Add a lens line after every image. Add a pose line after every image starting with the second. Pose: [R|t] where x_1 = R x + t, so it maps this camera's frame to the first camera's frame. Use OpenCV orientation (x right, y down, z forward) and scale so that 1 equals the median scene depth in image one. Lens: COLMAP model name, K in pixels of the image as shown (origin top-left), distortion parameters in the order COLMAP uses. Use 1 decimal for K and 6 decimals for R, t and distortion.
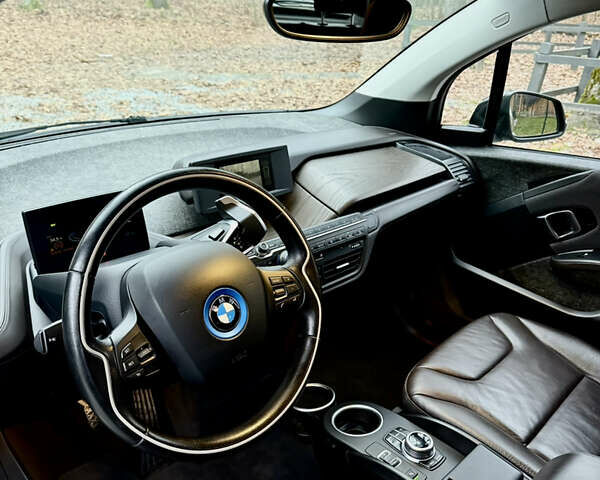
lens RADIAL K [[558.2, 0, 300.0], [0, 558.2, 240.0], [0, 0, 1]] dist [-0.000724, -0.013921]
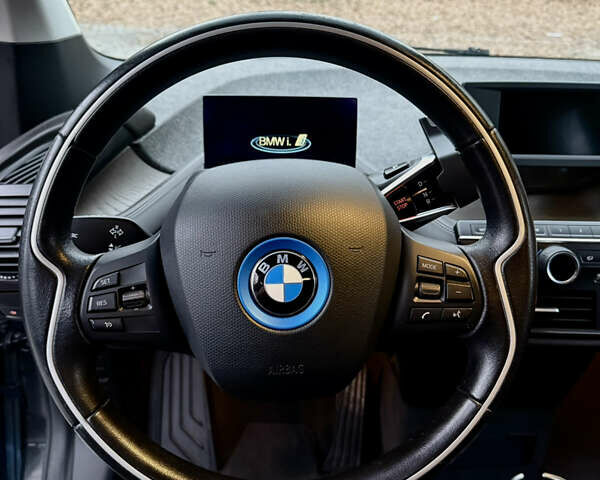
lens RADIAL K [[558.2, 0, 300.0], [0, 558.2, 240.0], [0, 0, 1]] dist [-0.000724, -0.013921]
pose [[0.736137, 0.275046, -0.618427, 0.175189], [-0.260109, 0.958504, 0.116678, 0.022111], [0.624856, 0.074968, 0.777132, 0.528670]]
